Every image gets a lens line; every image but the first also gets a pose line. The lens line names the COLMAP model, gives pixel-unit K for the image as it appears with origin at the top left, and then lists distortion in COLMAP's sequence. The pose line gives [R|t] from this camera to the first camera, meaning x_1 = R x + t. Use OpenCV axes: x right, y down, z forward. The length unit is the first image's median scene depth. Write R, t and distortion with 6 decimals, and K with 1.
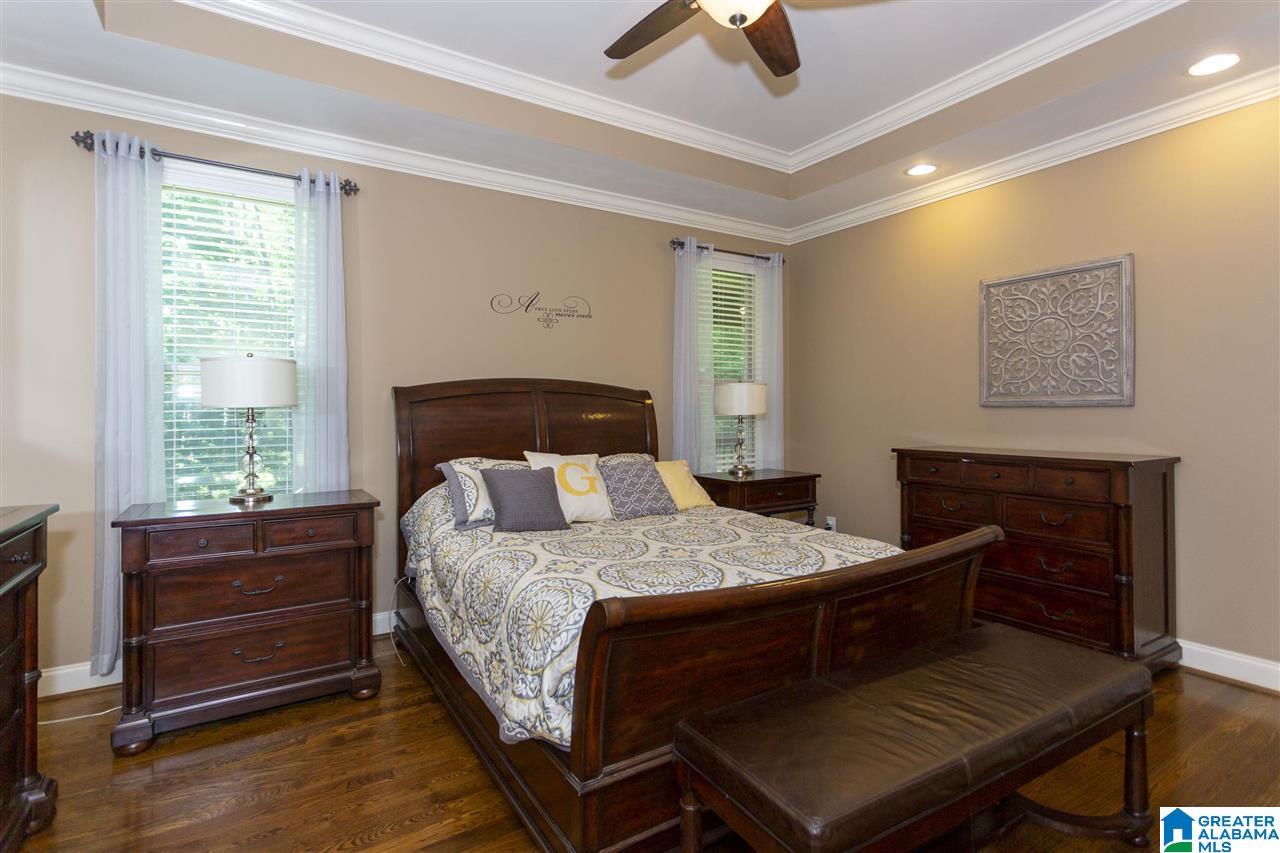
lens RADIAL K [[613.7, 0, 640.0], [0, 613.7, 419.6], [0, 0, 1]] dist [-0.000957, -0.000408]
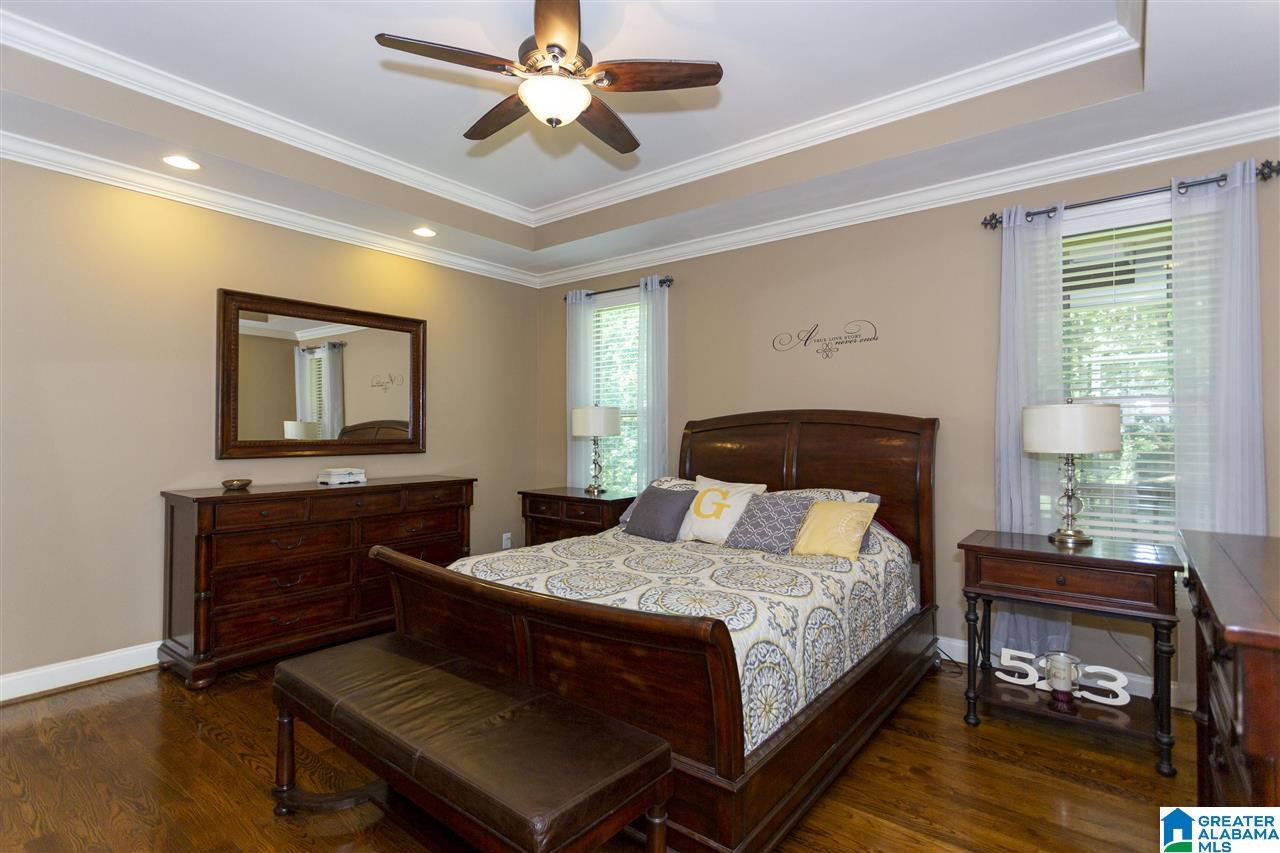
lens RADIAL K [[613.7, 0, 644.9], [0, 613.7, 429.0], [0, 0, 1]] dist [-0.000957, -0.000408]
pose [[0.342135, 0.003002, -0.939646, 0.715163], [-0.017515, 0.999842, -0.003183, -0.026733], [0.939488, 0.017547, 0.342133, 0.398781]]
